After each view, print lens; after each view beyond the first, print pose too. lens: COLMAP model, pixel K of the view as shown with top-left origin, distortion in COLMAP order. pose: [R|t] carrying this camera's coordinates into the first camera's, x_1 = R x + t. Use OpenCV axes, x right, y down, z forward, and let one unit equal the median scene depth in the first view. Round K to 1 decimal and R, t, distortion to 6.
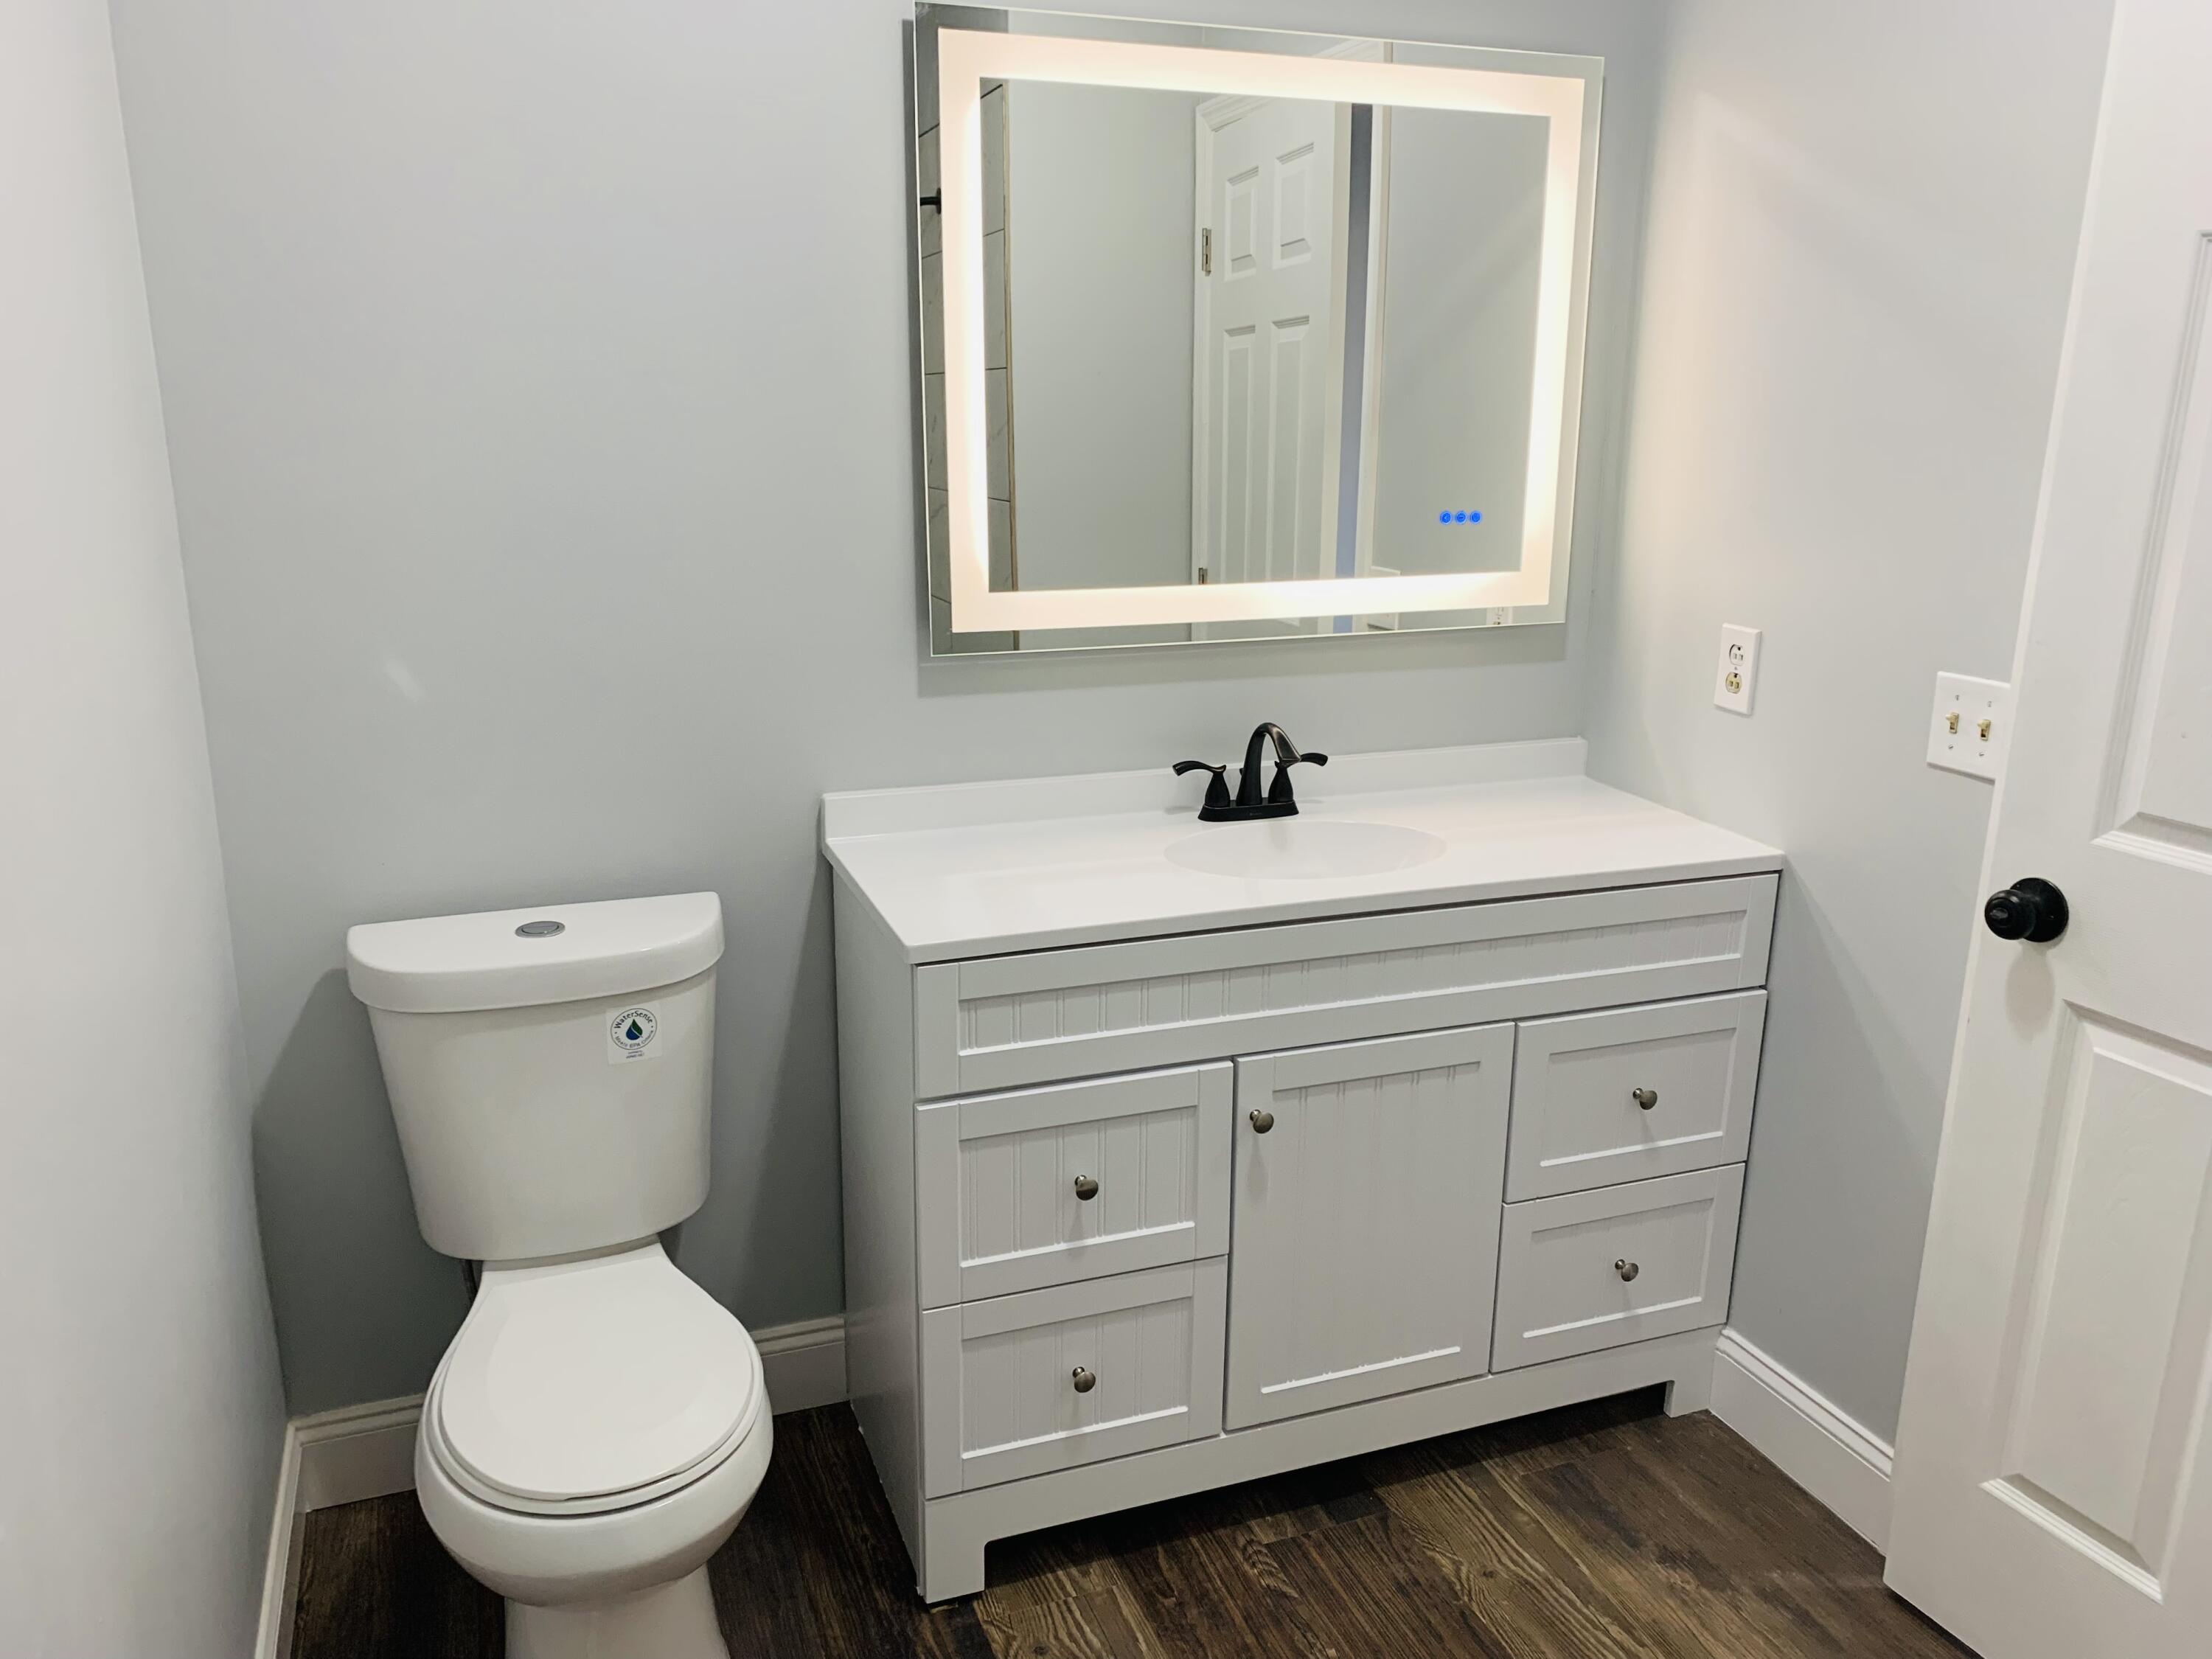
lens RADIAL K [[1701.9, 0, 1112.1], [0, 1701.9, 838.6], [0, 0, 1]] dist [0.049283, -0.049466]
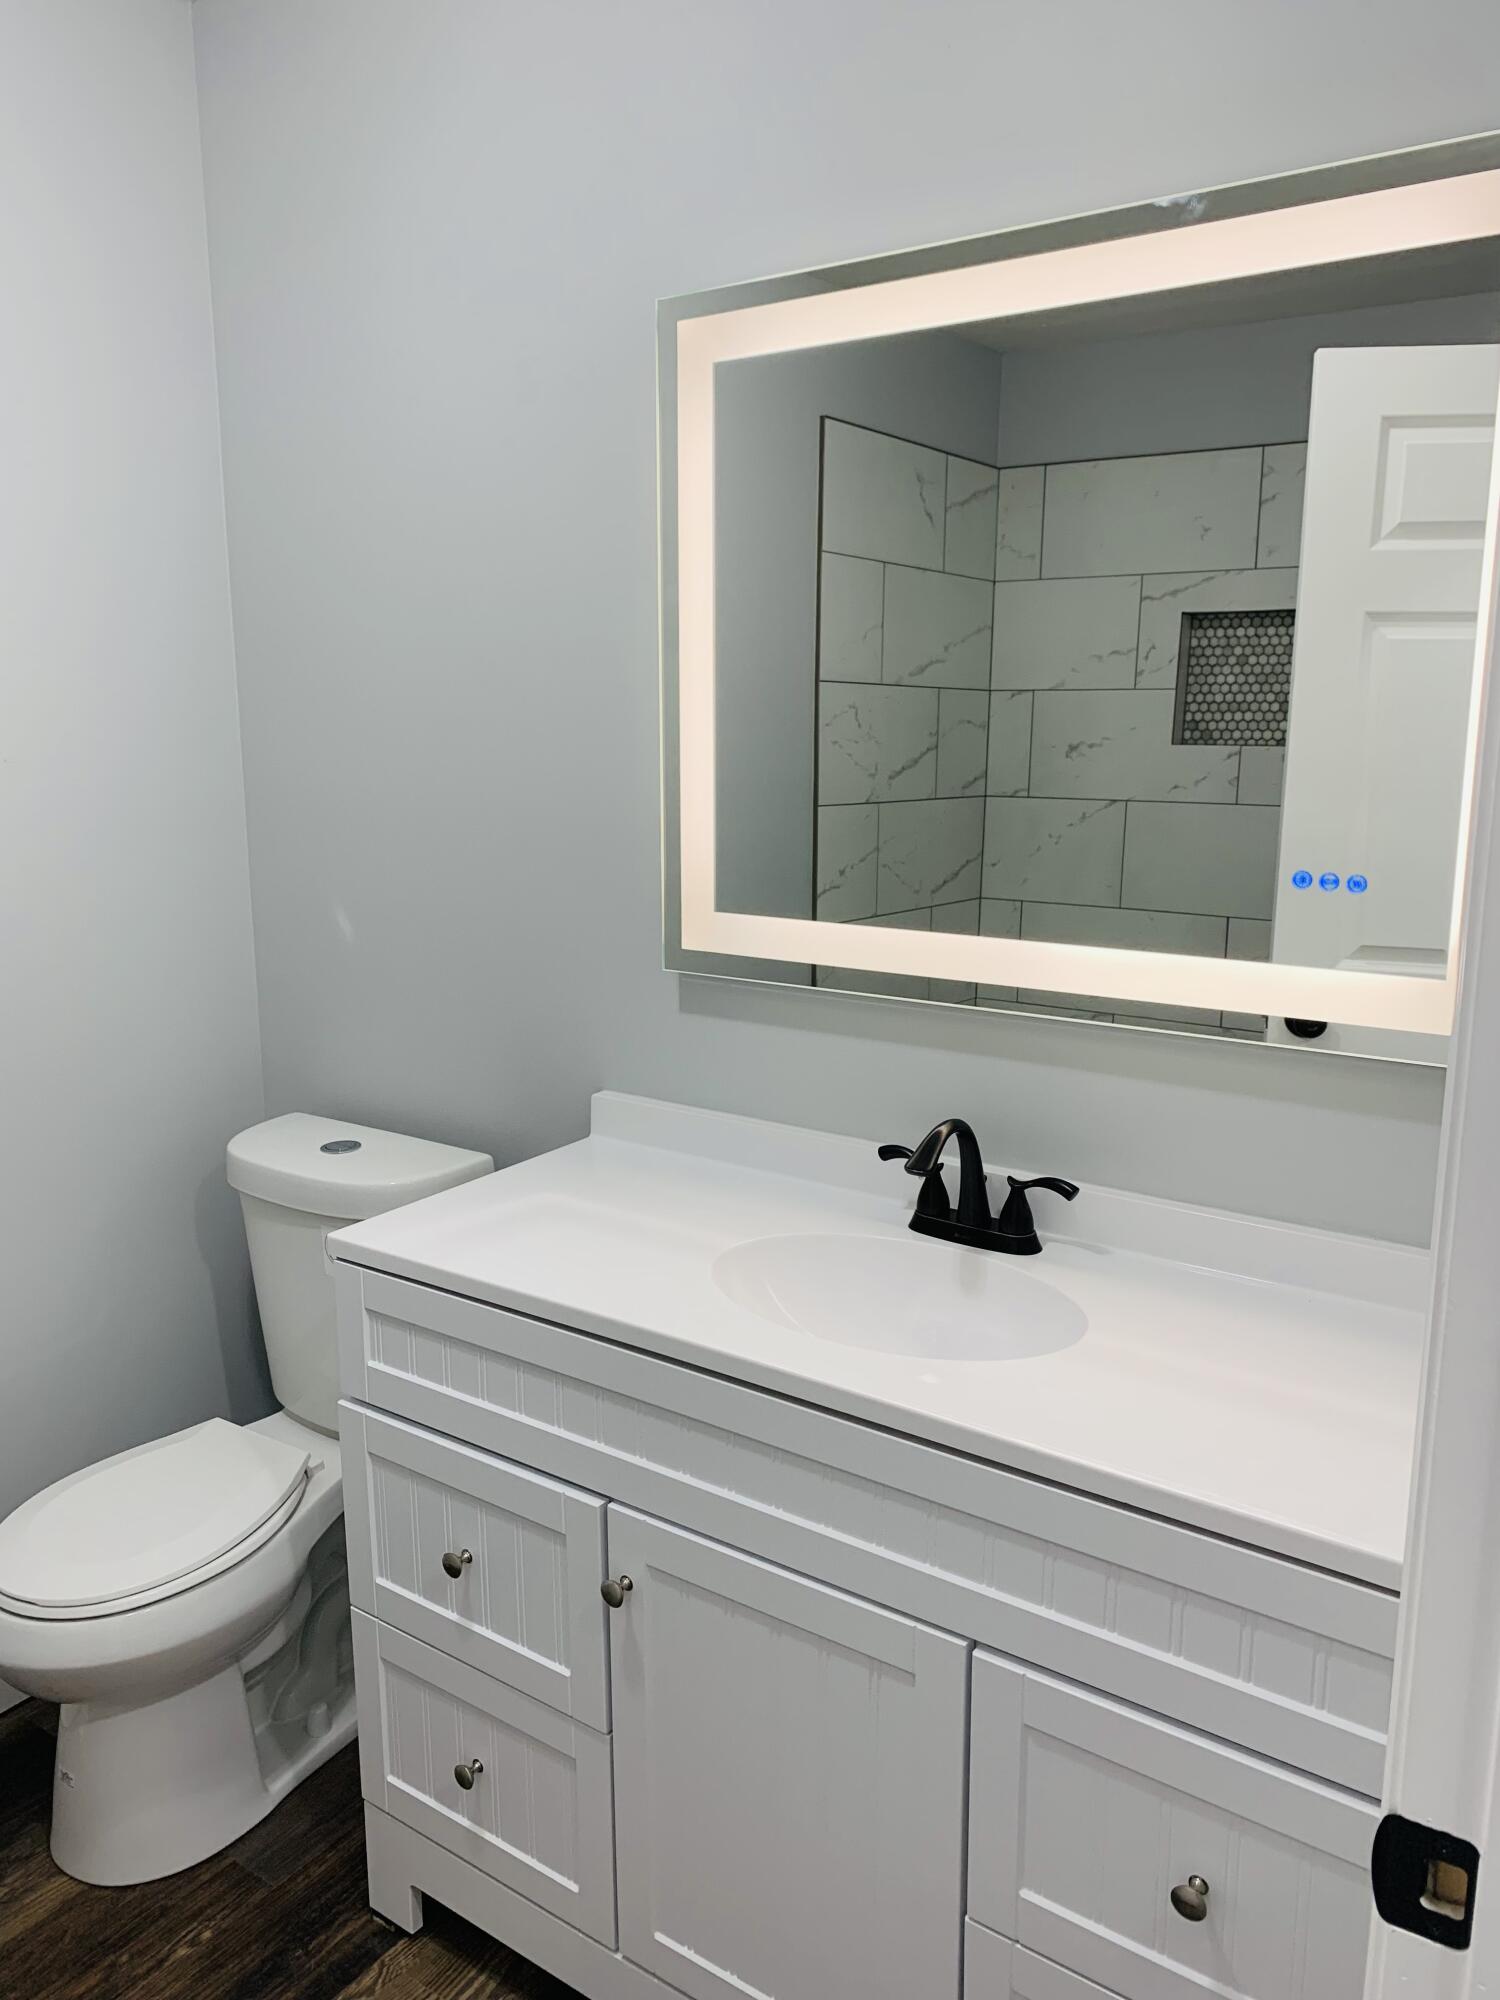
lens RADIAL K [[1538.8, 0, 749.7], [0, 1538.8, 996.2], [0, 0, 1]] dist [0.049283, -0.049466]
pose [[0.560826, 0.152943, -0.813684, 0.608566], [-0.200766, 0.978579, 0.045561, -0.139373], [0.803223, 0.137808, 0.579519, 0.533971]]
